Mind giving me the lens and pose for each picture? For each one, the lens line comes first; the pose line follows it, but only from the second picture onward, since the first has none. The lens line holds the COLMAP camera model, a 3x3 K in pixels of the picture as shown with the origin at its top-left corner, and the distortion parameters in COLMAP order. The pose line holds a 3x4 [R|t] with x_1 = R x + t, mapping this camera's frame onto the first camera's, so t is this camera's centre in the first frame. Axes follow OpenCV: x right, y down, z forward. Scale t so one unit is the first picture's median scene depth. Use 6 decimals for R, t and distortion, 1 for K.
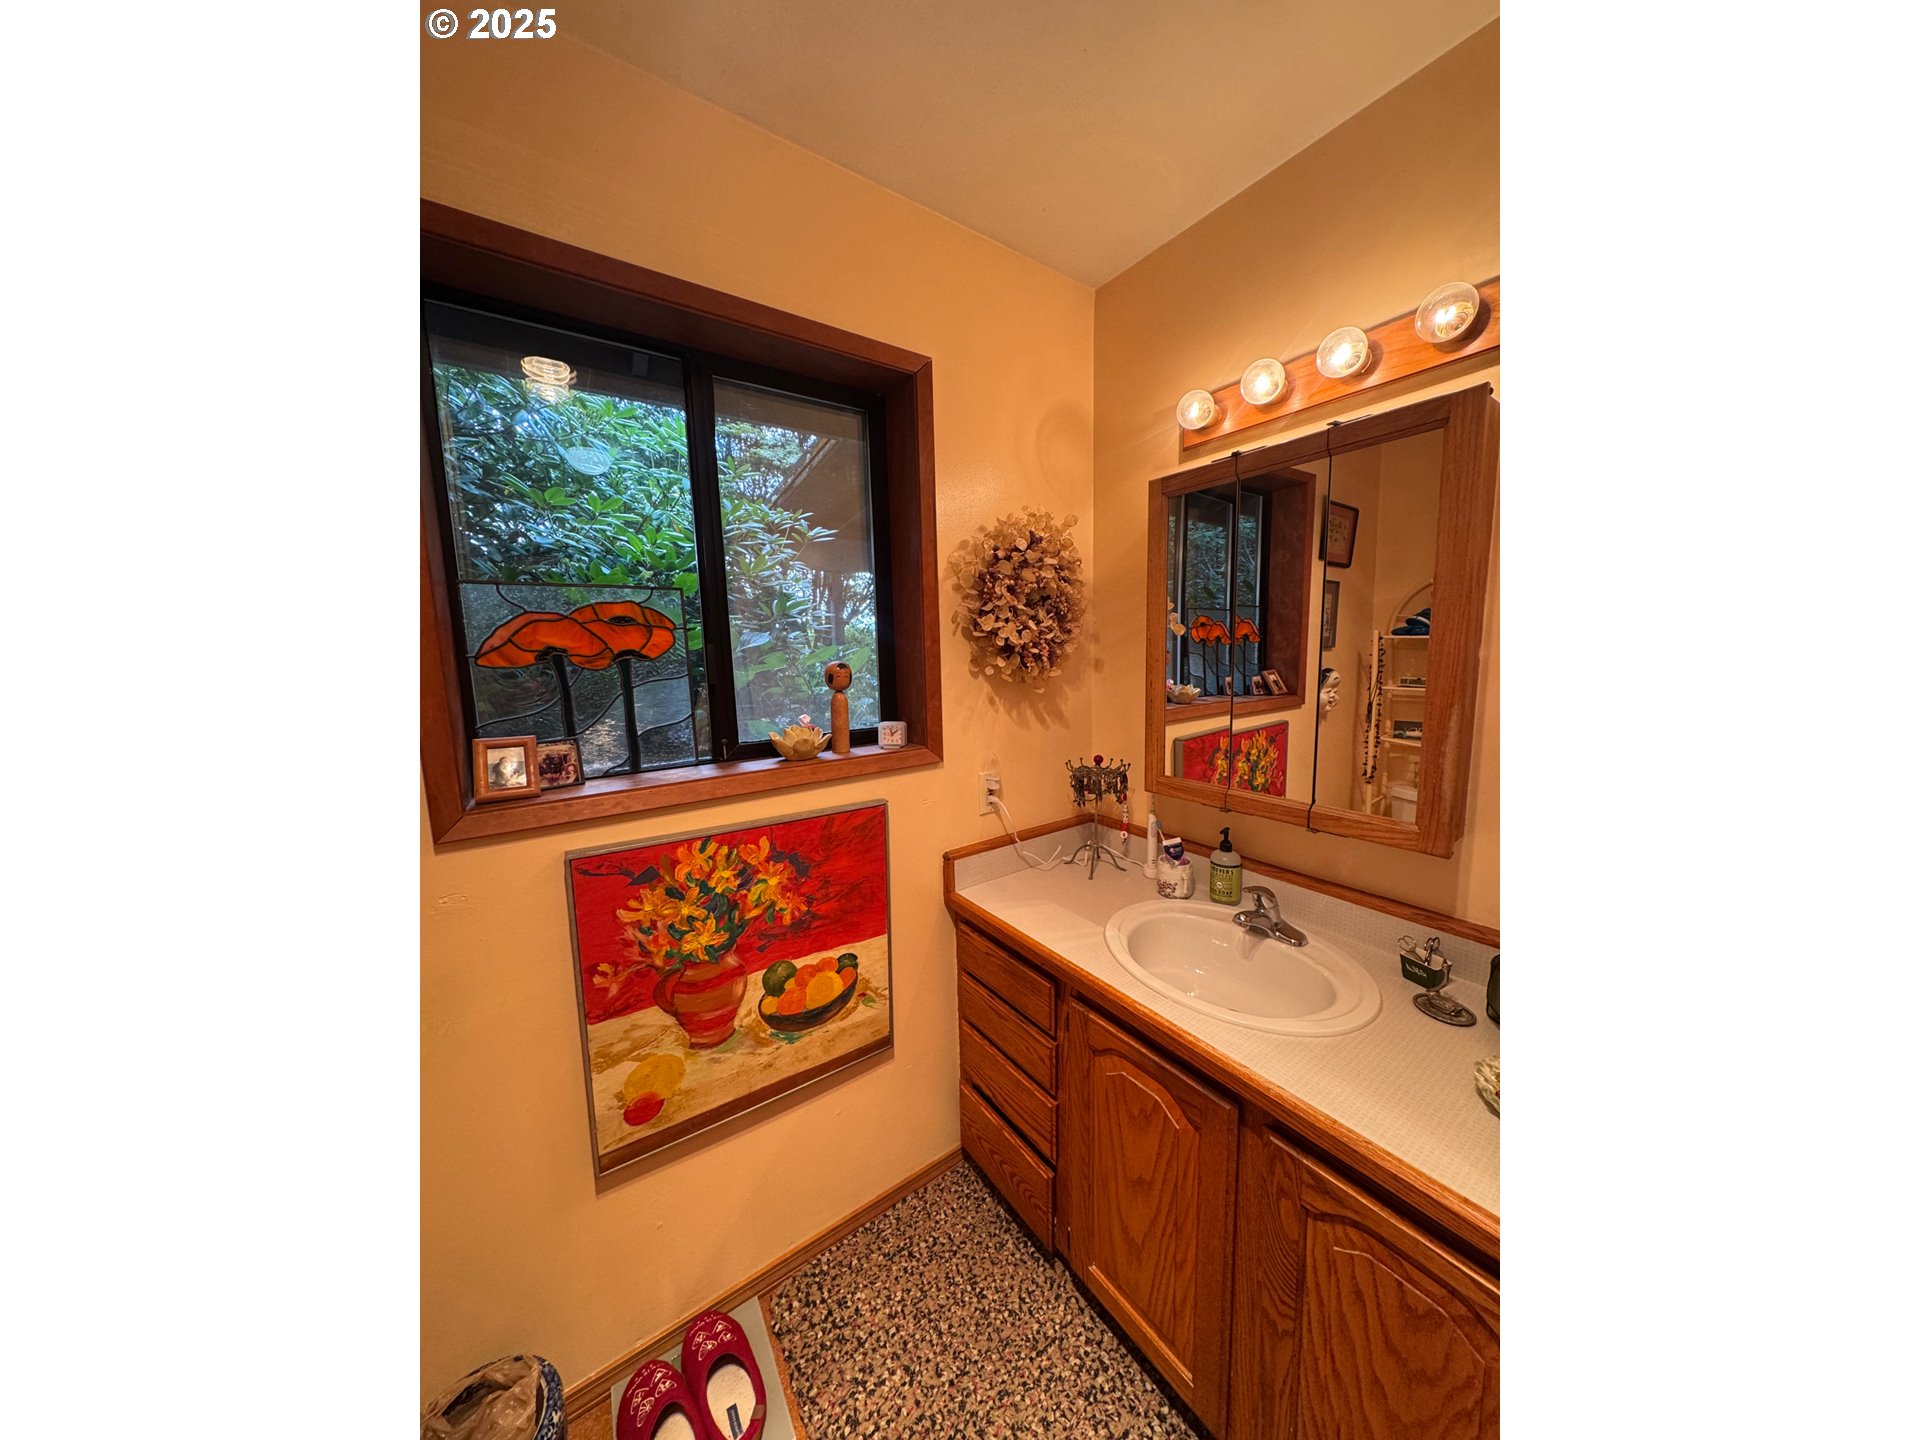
lens RADIAL K [[602.4, 0, 975.6], [0, 602.4, 718.3], [0, 0, 1]] dist [0.012828, -0.000005]
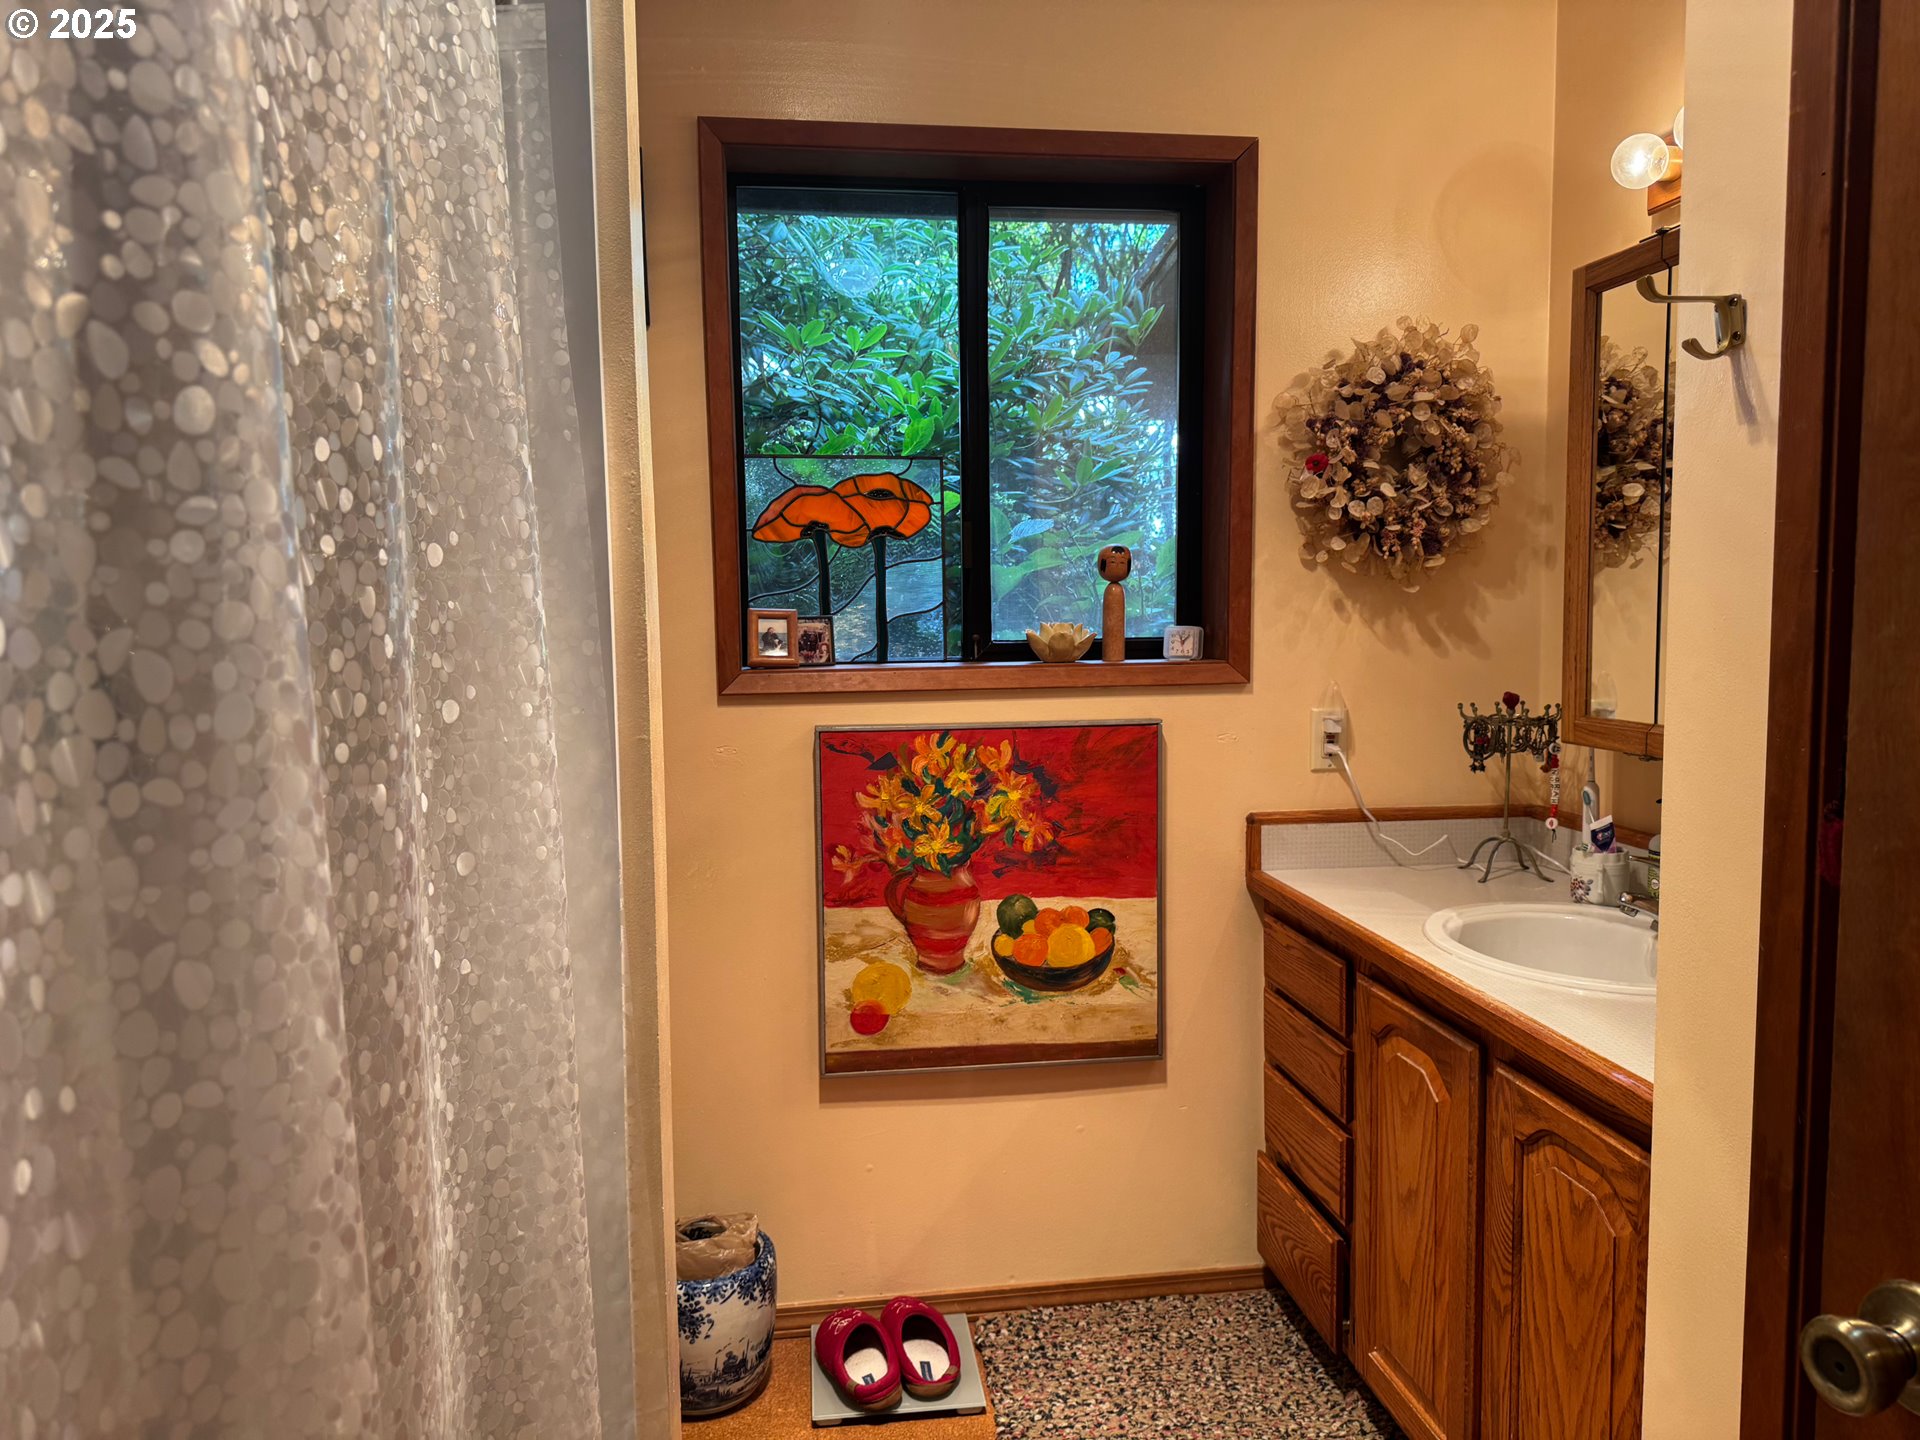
lens RADIAL K [[1373.4, 0, 1004.5], [0, 1373.4, 723.5], [0, 0, 1]] dist [0.063372, -0.000549]
pose [[0.897742, 0.045084, -0.438209, 0.505311], [-0.057194, 0.998258, -0.014467, 0.200792], [0.436793, 0.038050, 0.898757, -0.763817]]
